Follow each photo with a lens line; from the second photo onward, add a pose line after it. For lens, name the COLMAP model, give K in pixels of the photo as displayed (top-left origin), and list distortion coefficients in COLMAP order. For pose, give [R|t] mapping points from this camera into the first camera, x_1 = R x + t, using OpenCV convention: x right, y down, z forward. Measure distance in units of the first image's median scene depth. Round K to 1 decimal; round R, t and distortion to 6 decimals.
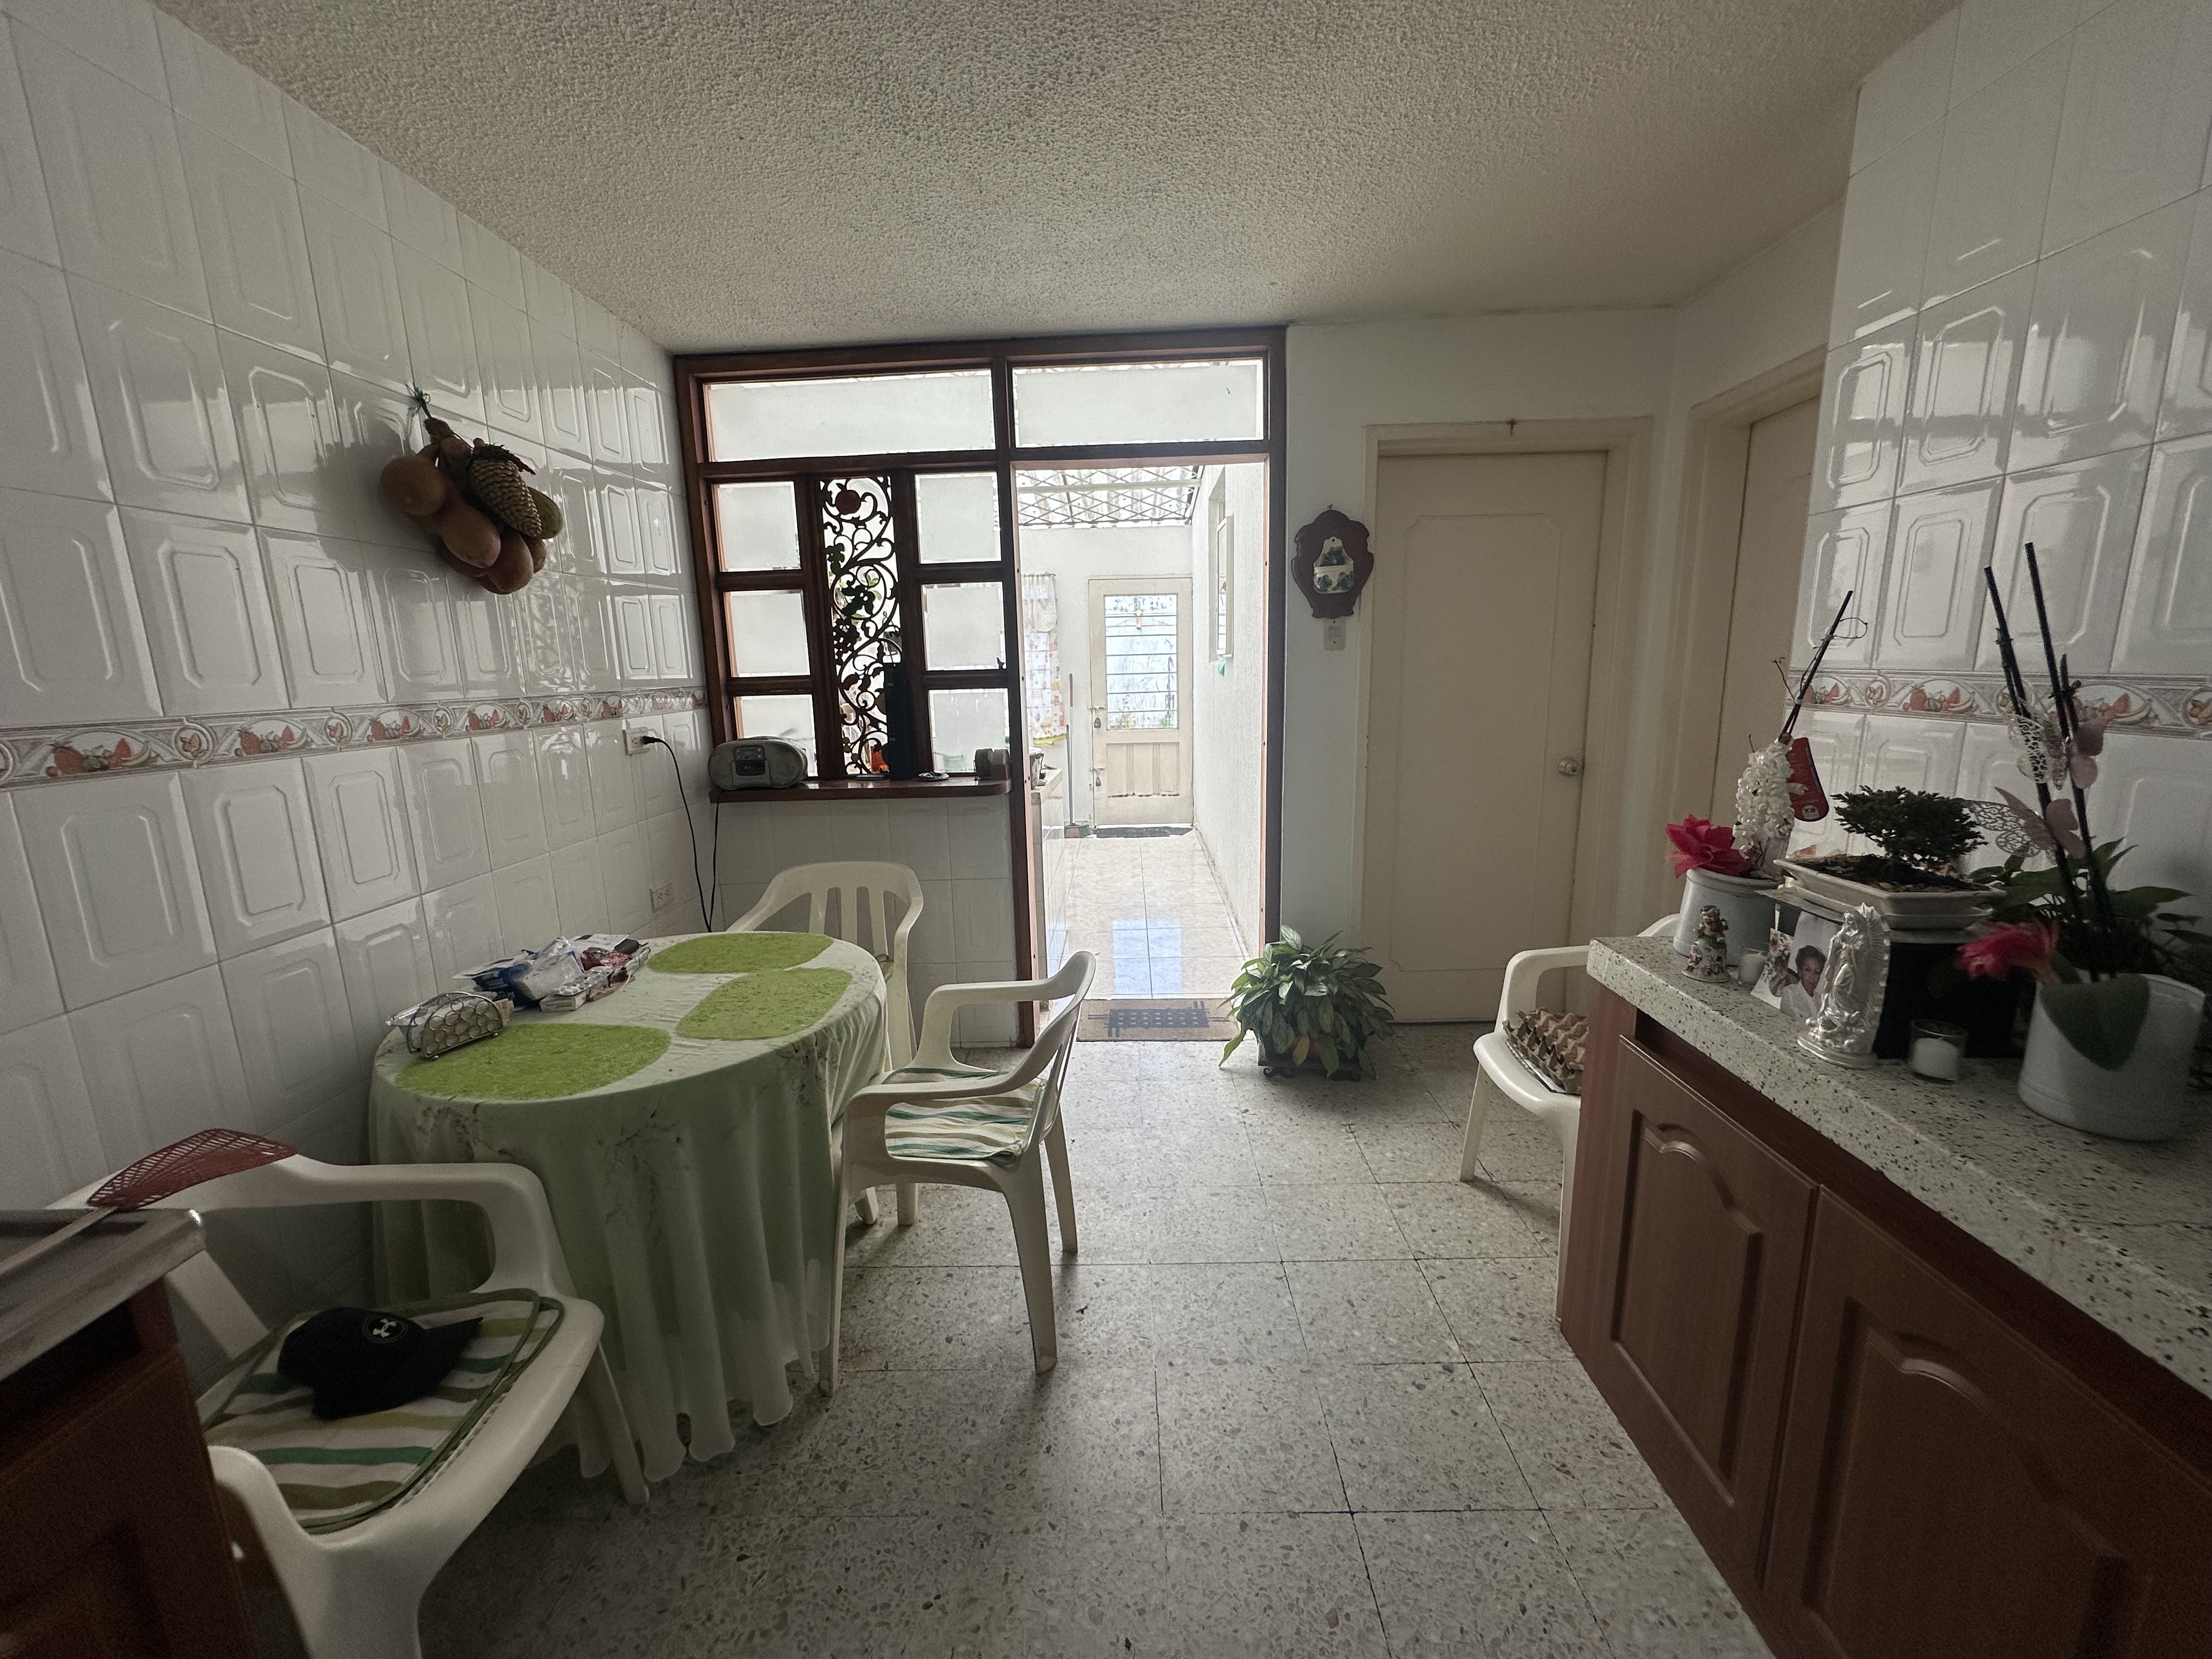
lens RADIAL K [[885.5, 0, 1099.1], [0, 885.5, 827.8], [0, 0, 1]] dist [-0.003602, 0.000964]
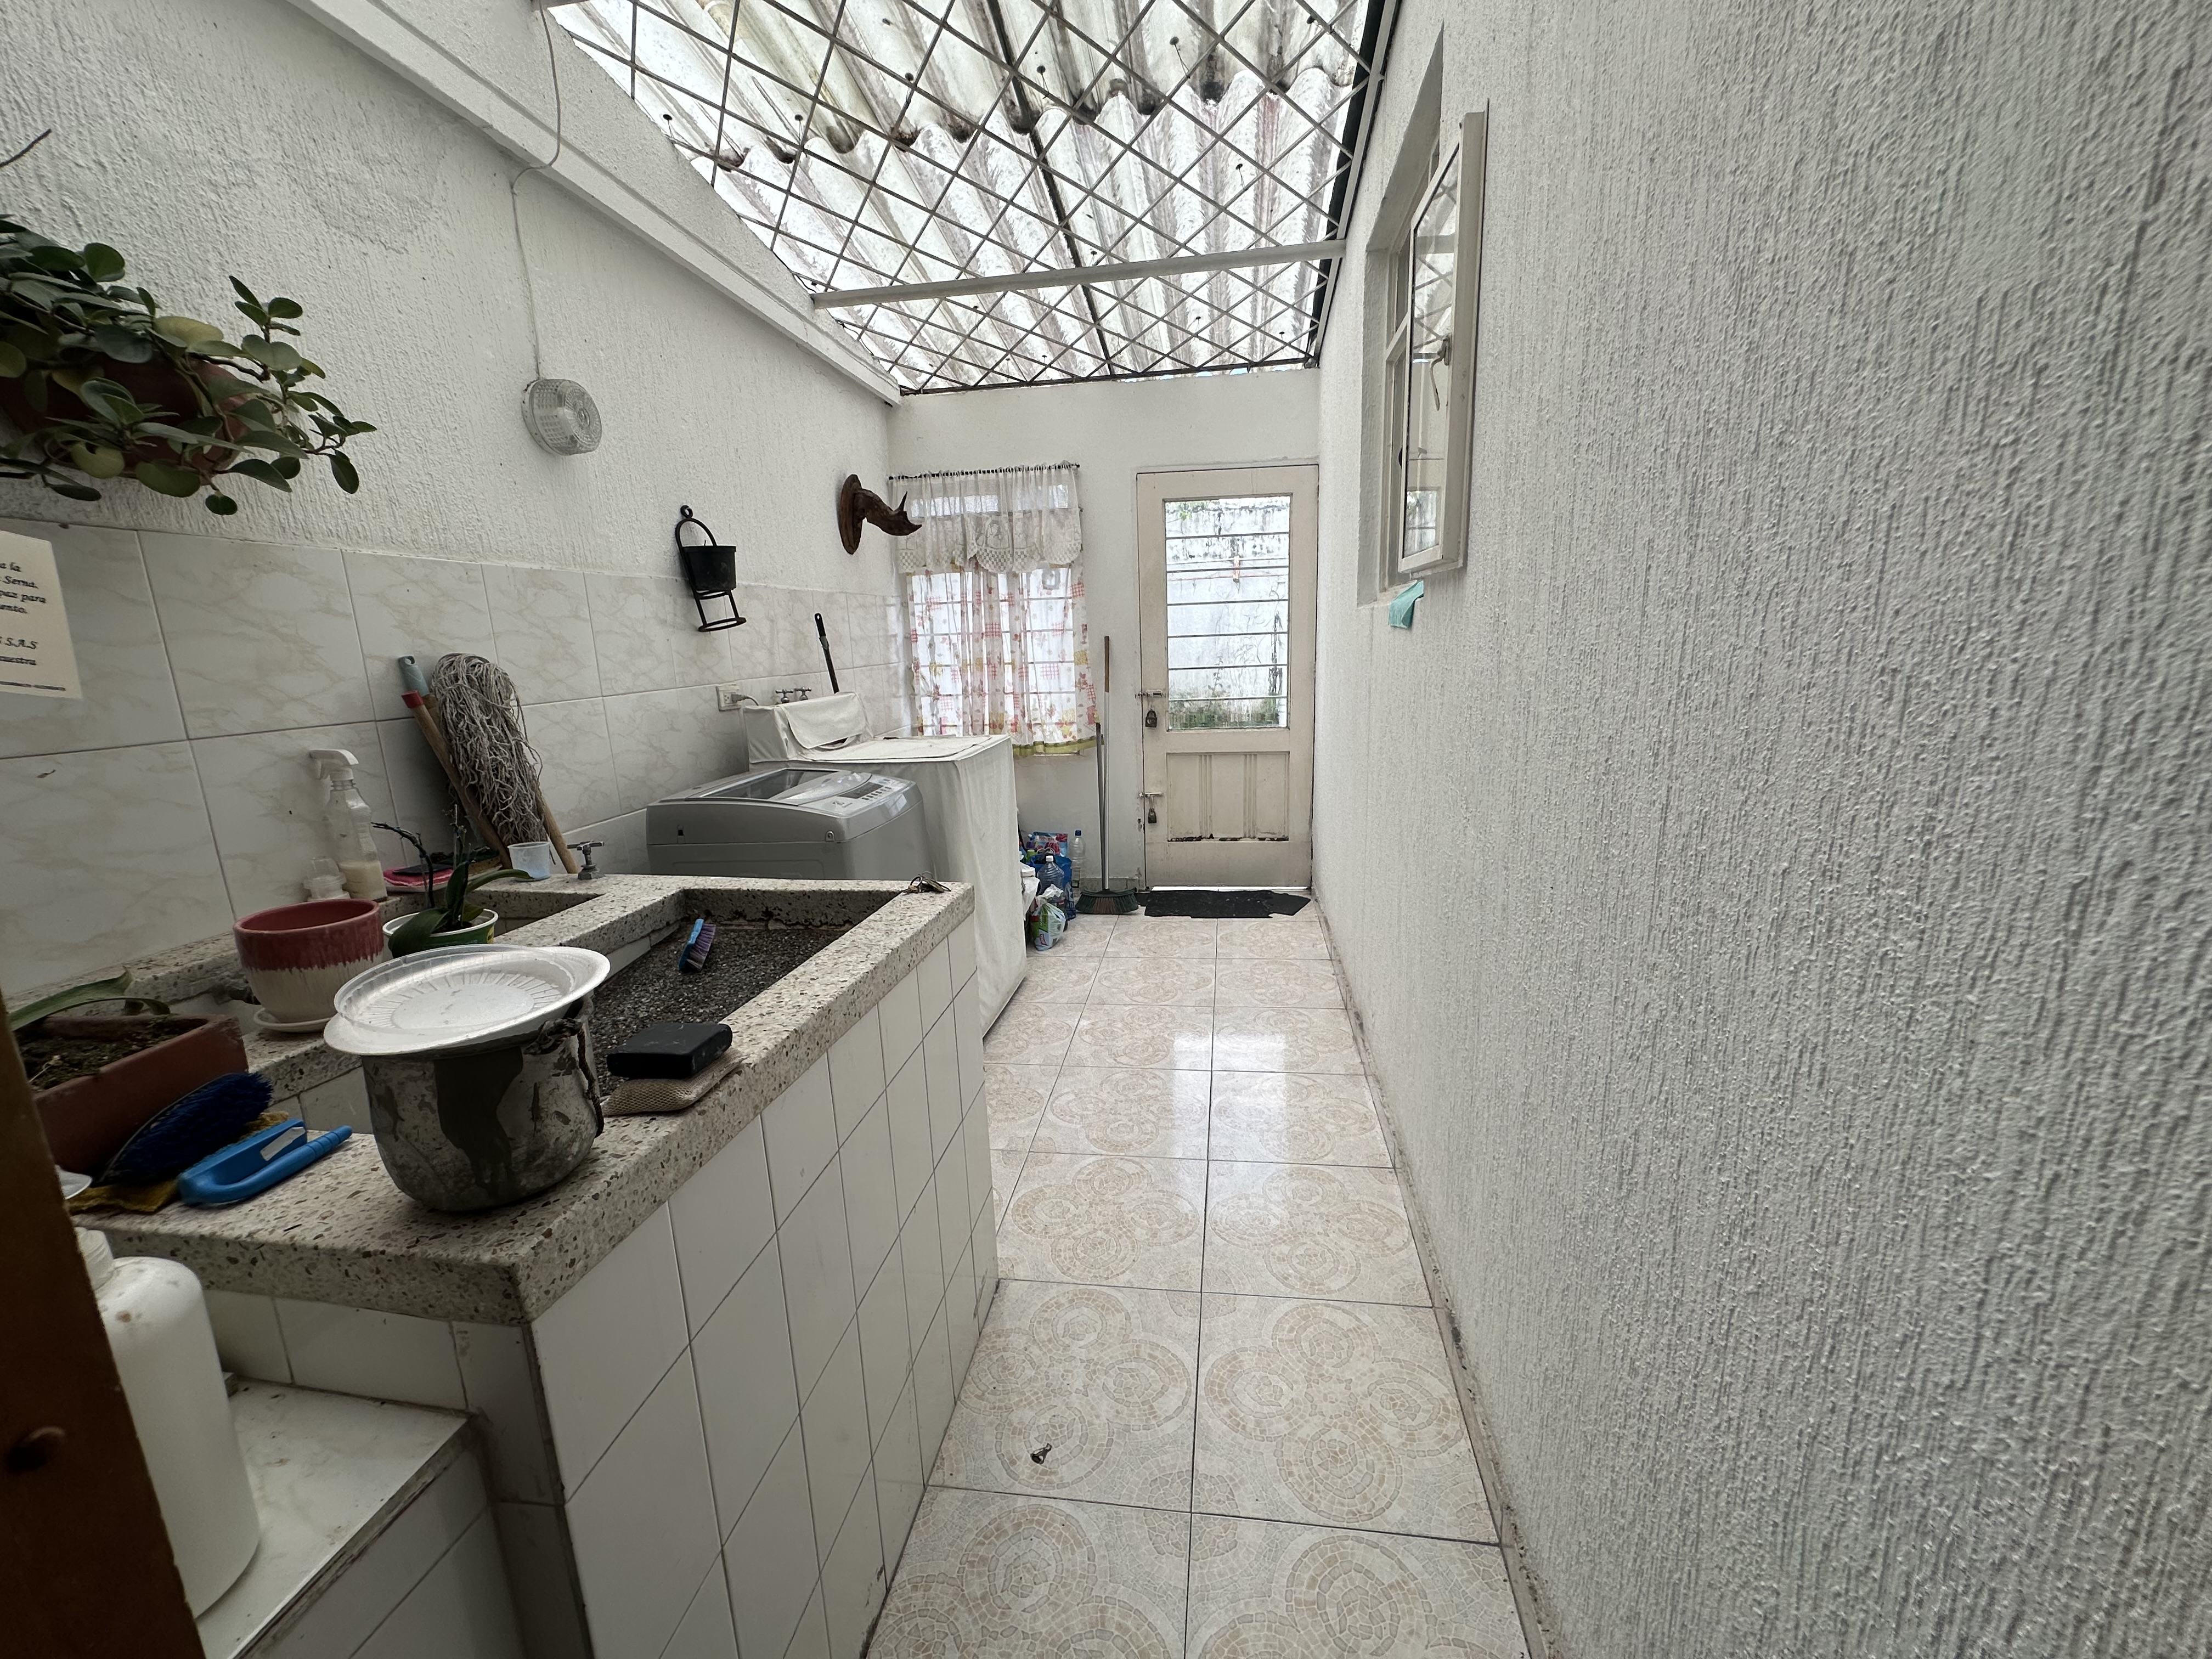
lens RADIAL K [[885.5, 0, 1104.2], [0, 885.5, 826.2], [0, 0, 1]] dist [-0.003602, 0.000964]
pose [[0.993769, 0.016649, -0.110212, 0.079495], [-0.013248, 0.999415, 0.031527, -0.152870], [0.110672, -0.029870, 0.993408, 0.954194]]
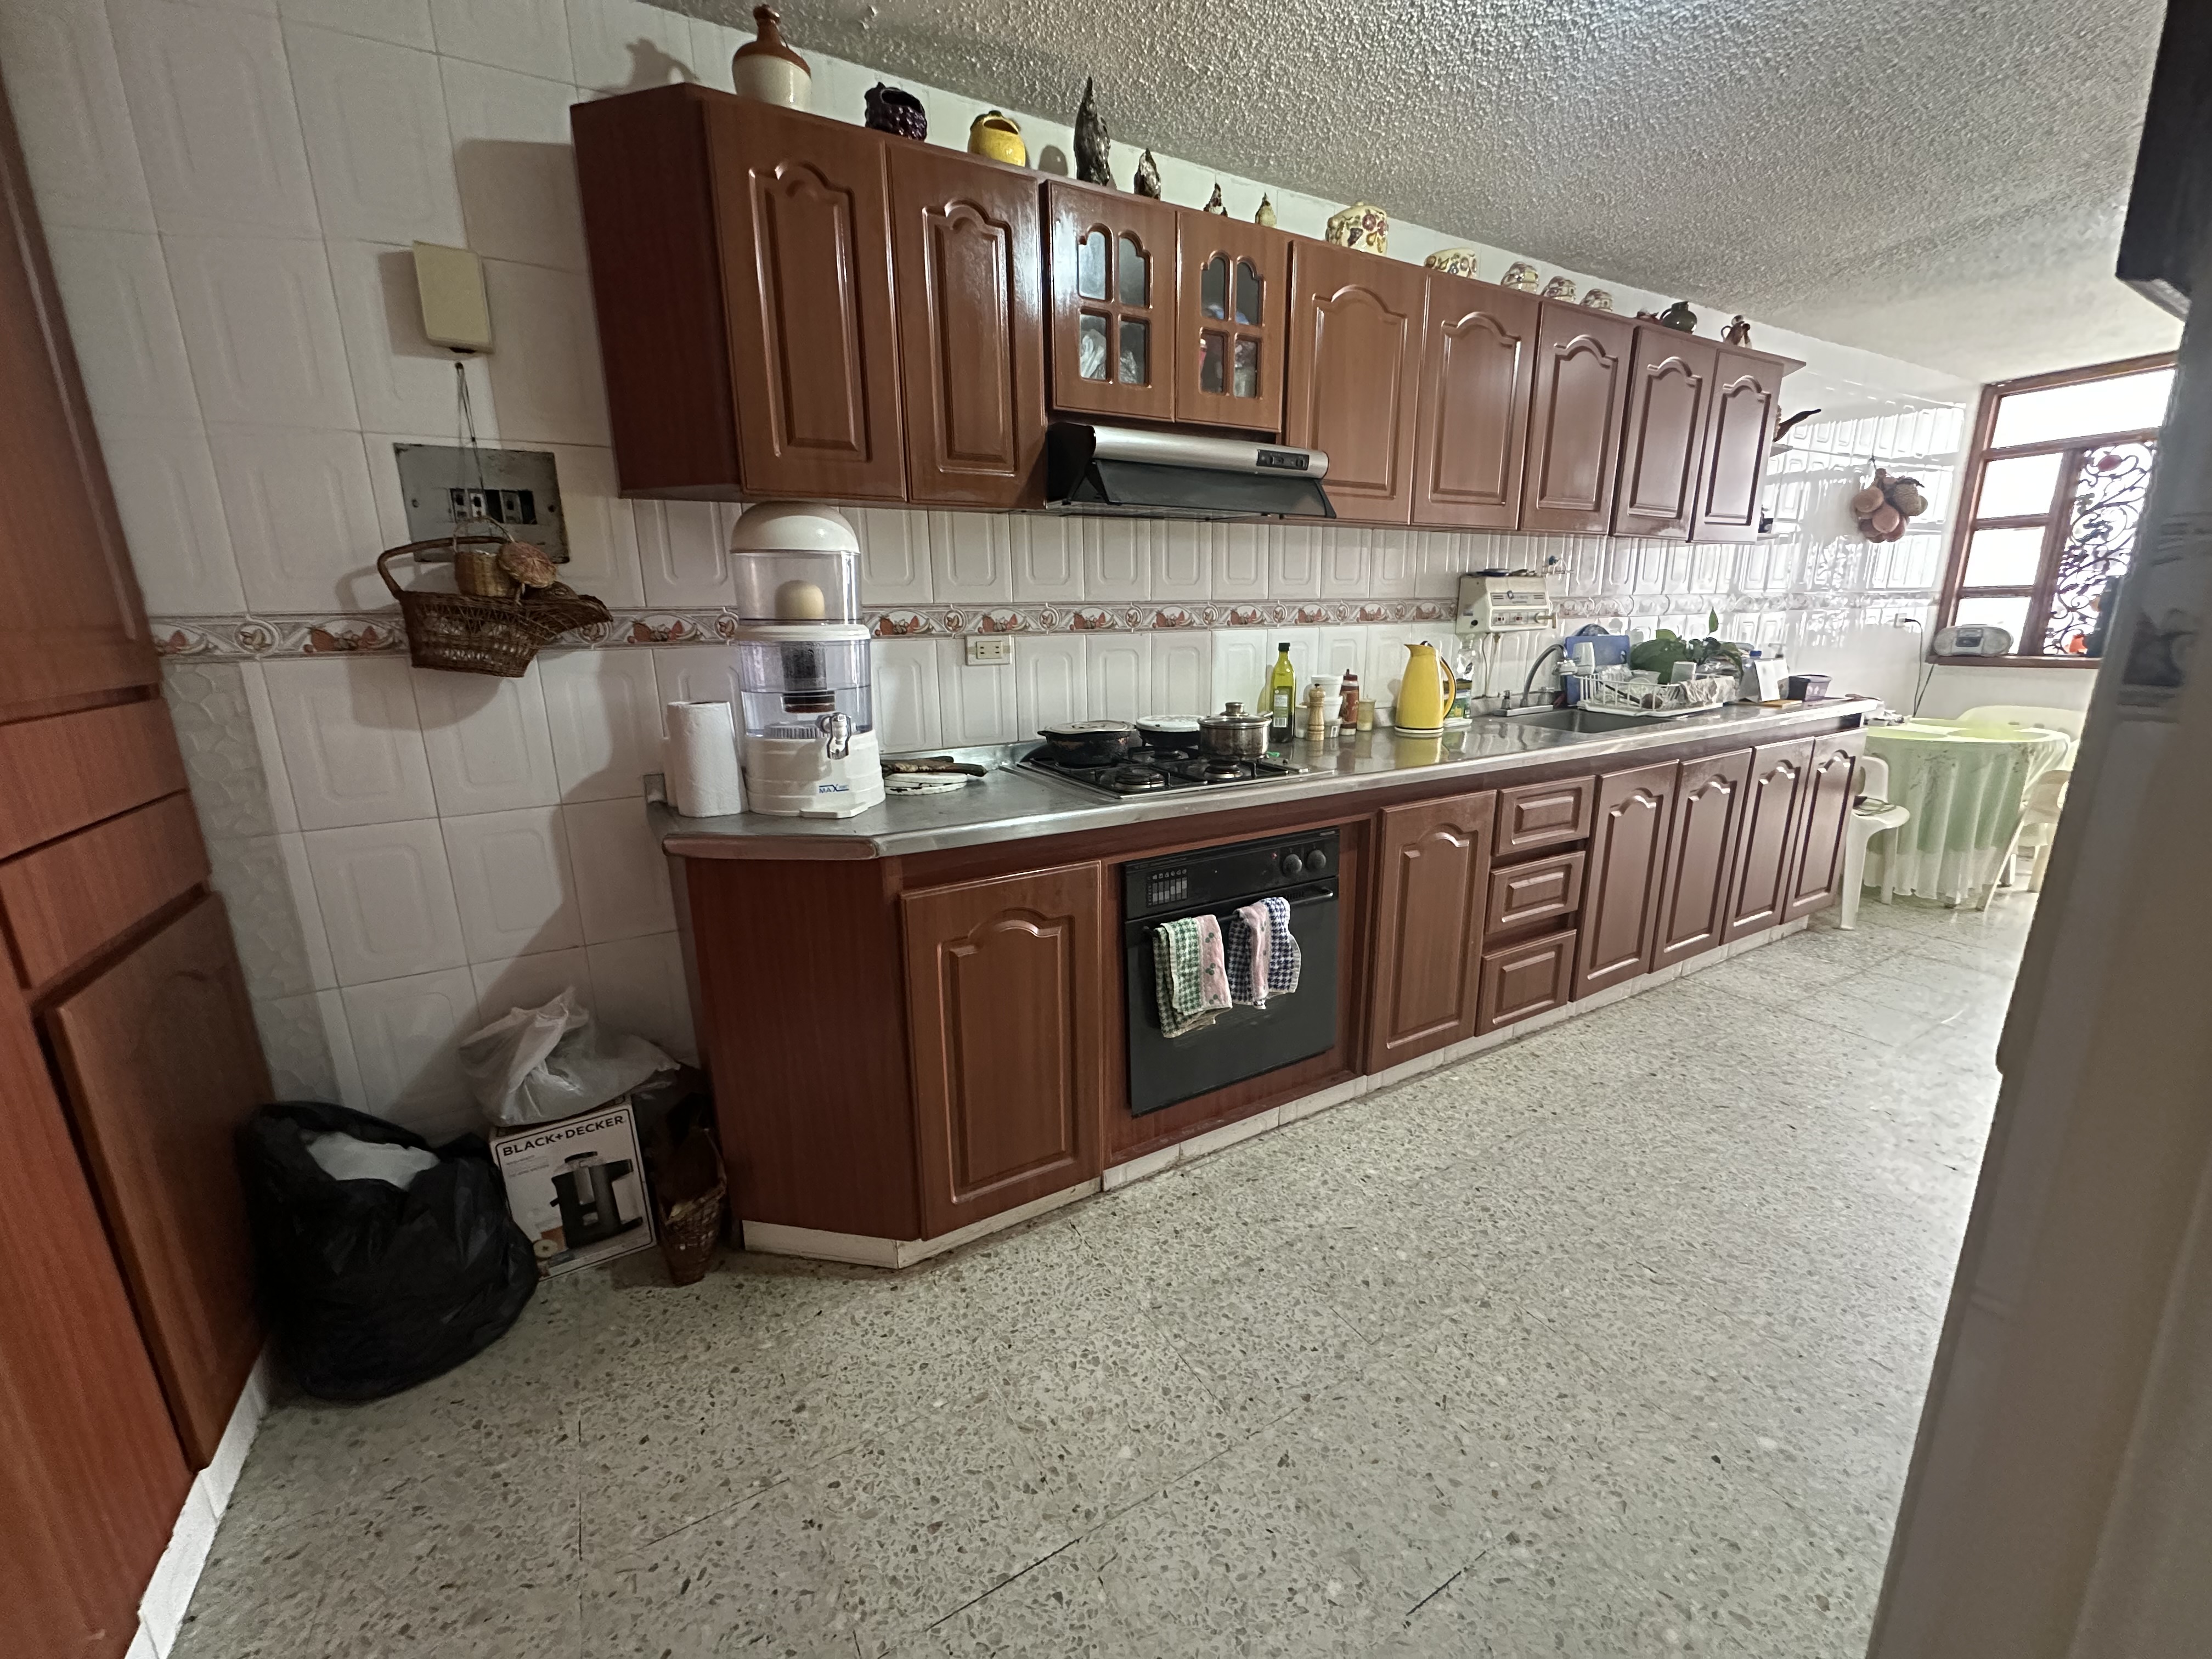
lens RADIAL K [[885.5, 0, 1104.7], [0, 885.5, 828.6], [0, 0, 1]] dist [-0.003602, 0.000964]
pose [[0.524366, 0.217851, -0.823153, 0.175917], [-0.152038, 0.975137, 0.161222, 0.235344], [0.837809, 0.040611, 0.544451, -1.148296]]
